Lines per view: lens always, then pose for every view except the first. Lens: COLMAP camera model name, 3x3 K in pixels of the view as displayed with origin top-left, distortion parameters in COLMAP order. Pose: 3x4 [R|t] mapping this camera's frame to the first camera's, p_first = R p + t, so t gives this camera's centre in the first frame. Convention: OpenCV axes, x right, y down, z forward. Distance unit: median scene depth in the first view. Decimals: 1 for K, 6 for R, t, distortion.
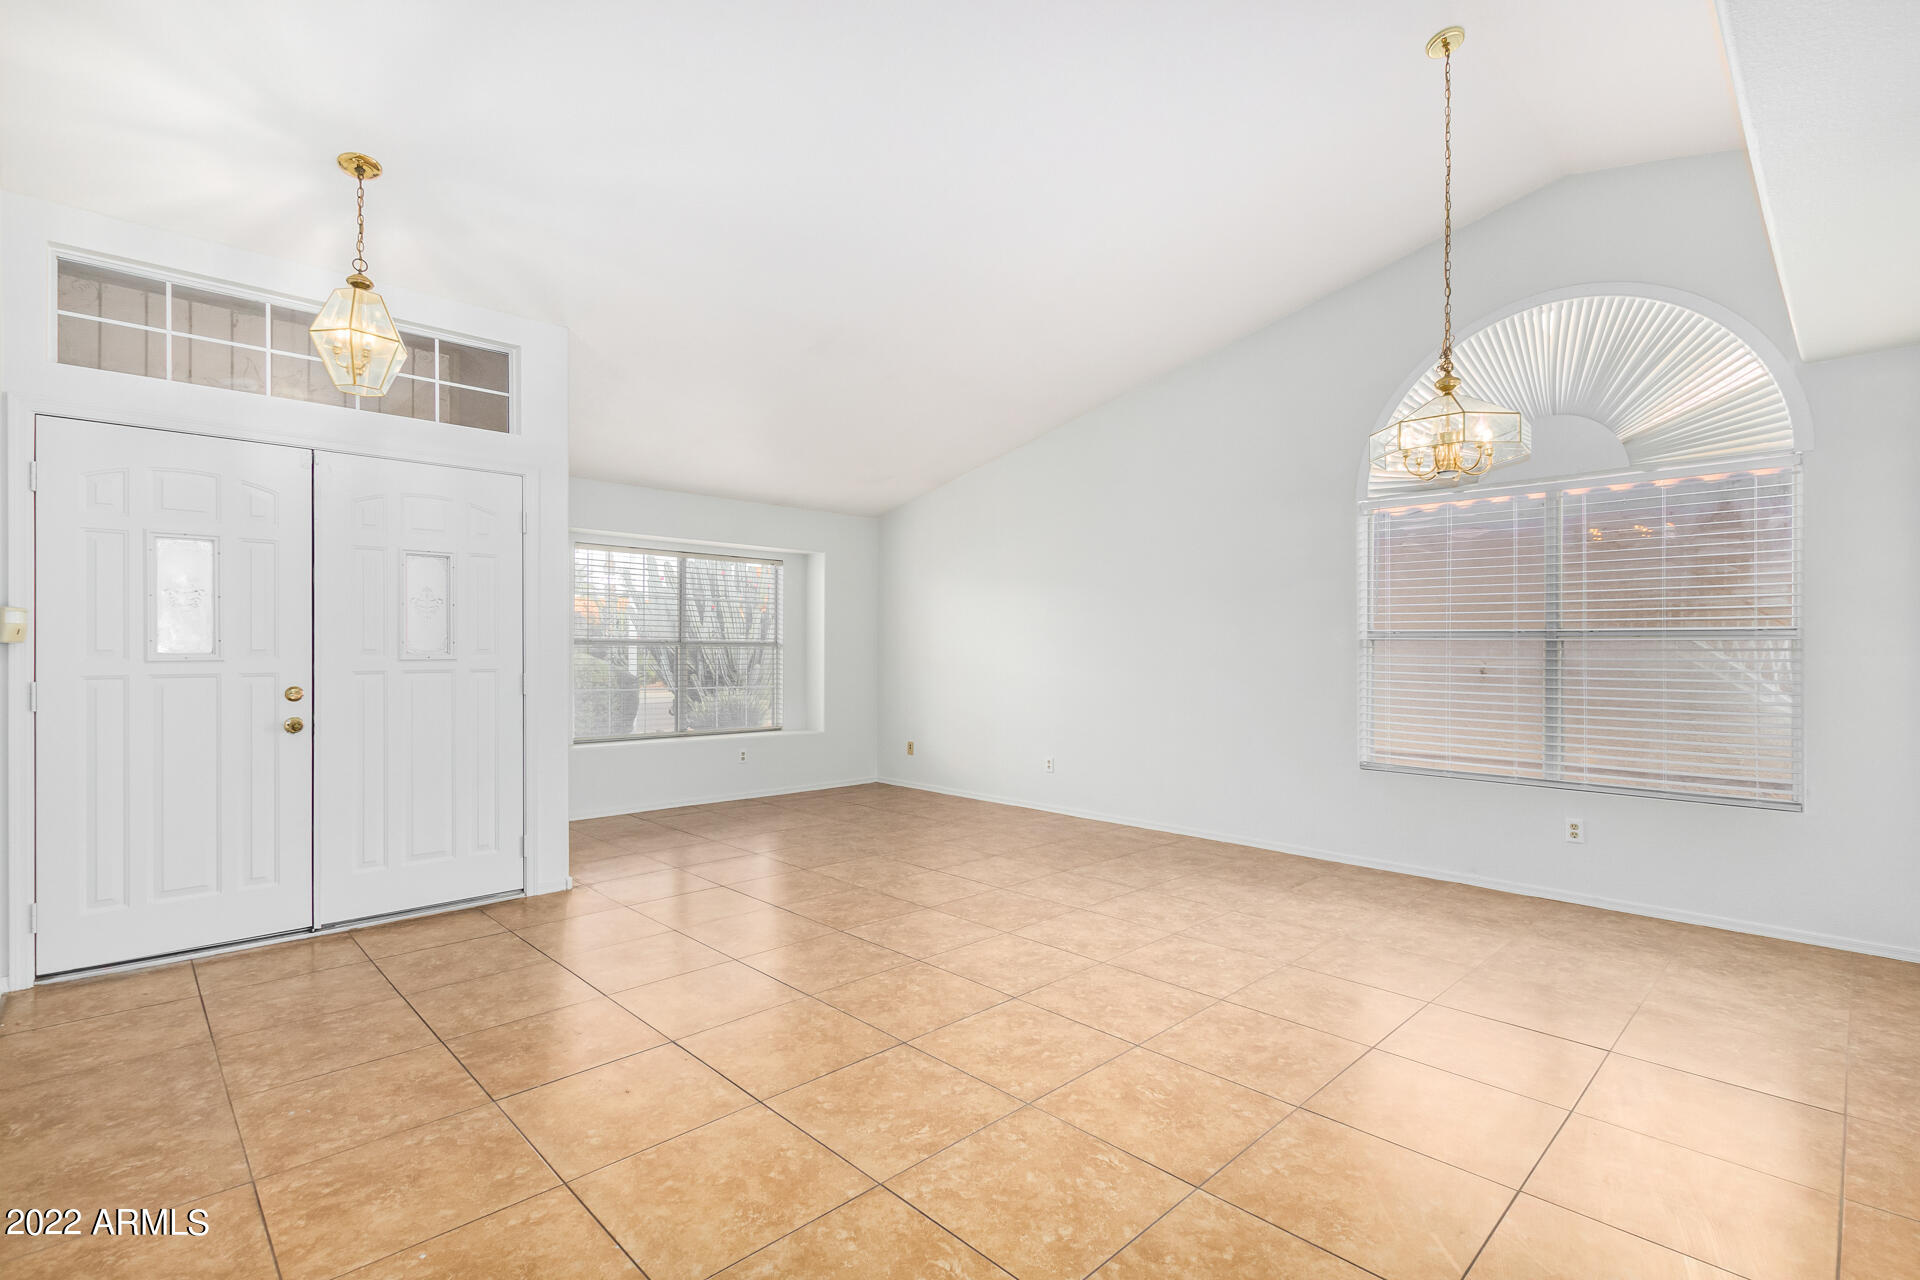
lens RADIAL K [[884.0, 0, 962.8], [0, 884.0, 650.3], [0, 0, 1]] dist [0.004834, -0.000439]
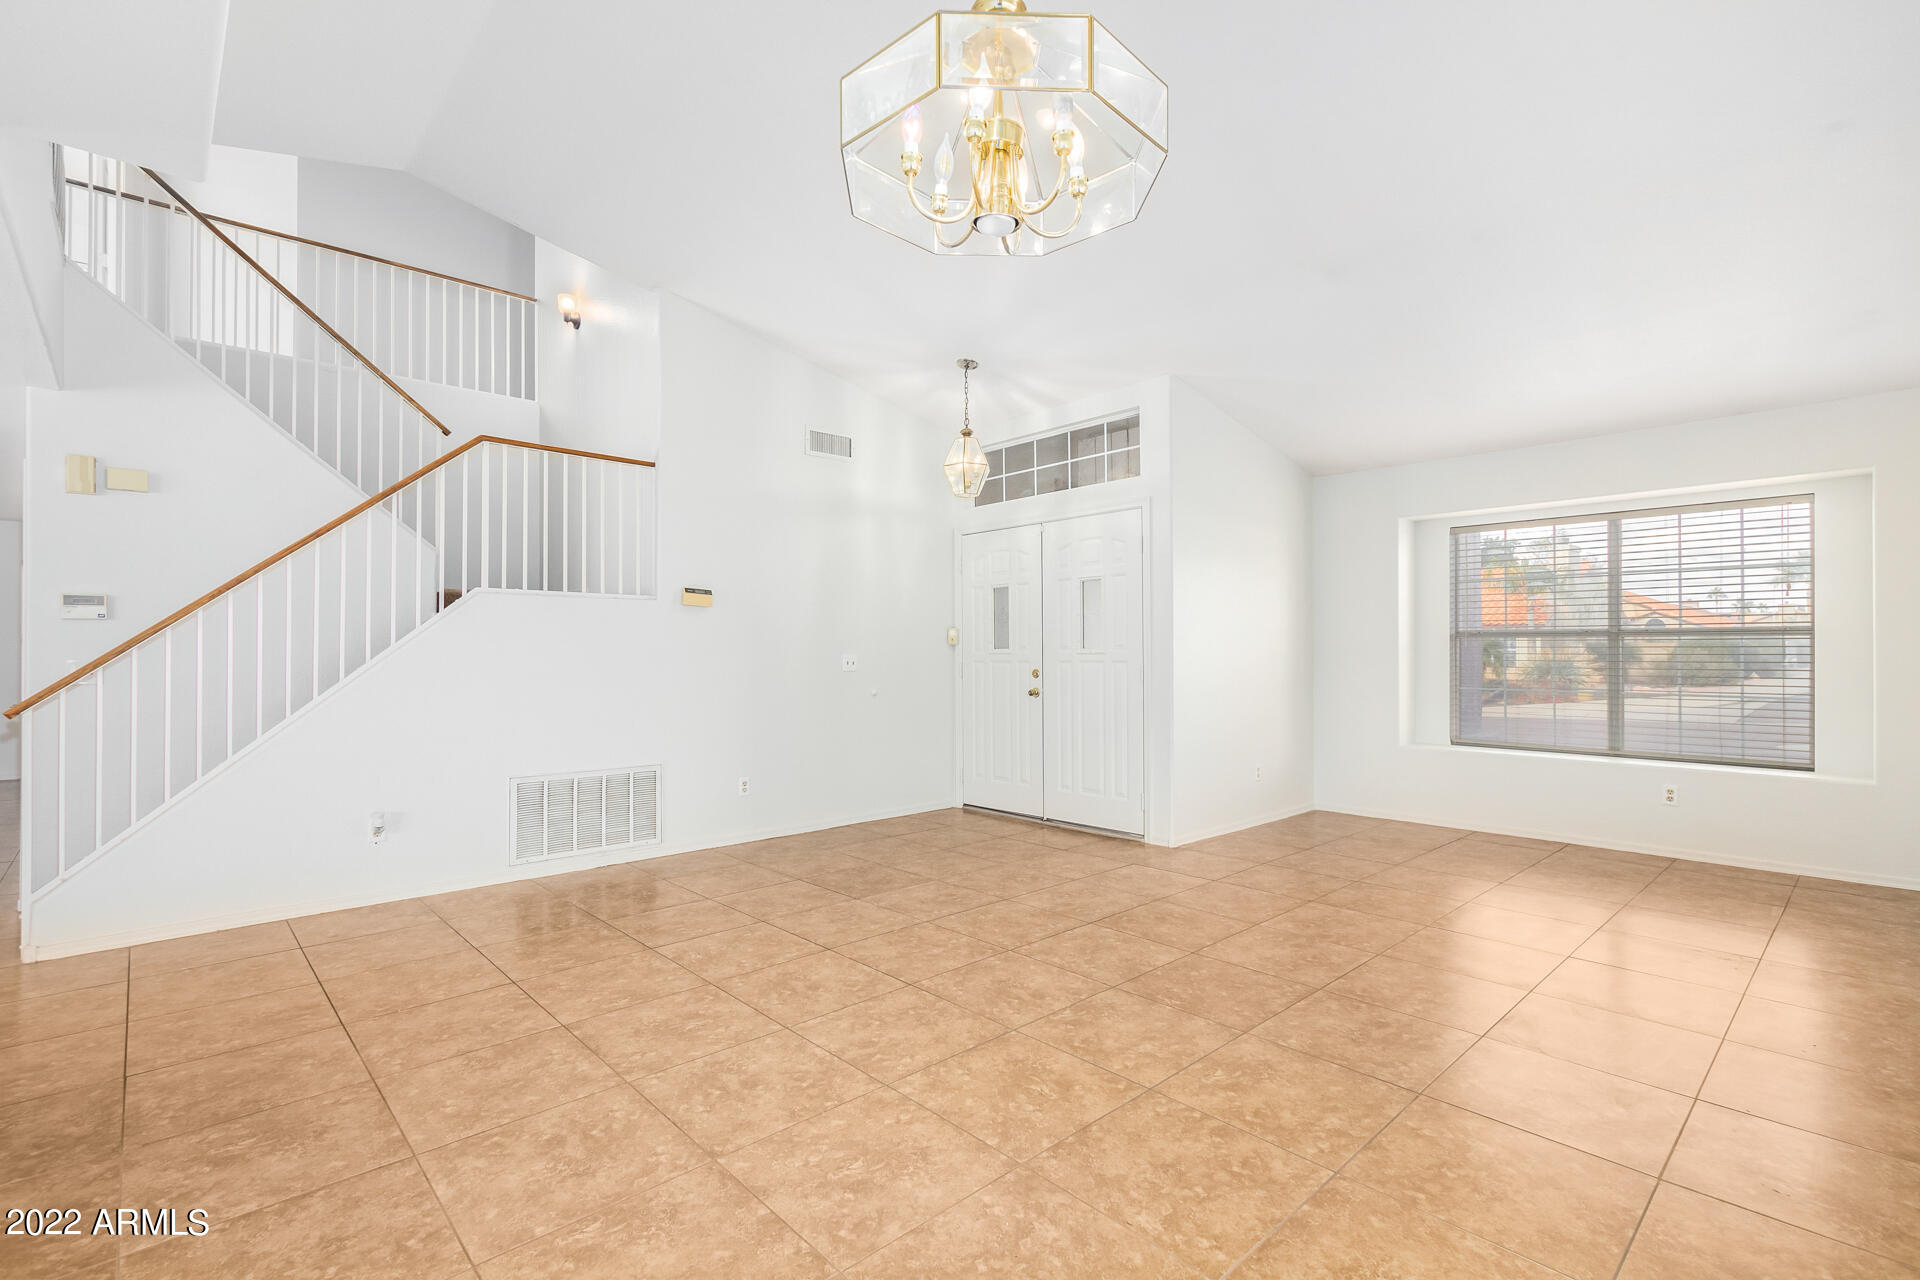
lens RADIAL K [[884.0, 0, 962.8], [0, 884.0, 650.3], [0, 0, 1]] dist [0.004834, -0.000439]
pose [[-0.028652, -0.000286, -0.999589, 0.985022], [0.006720, 0.999977, -0.000478, 0.006625], [0.999567, -0.006731, -0.028650, 0.996917]]
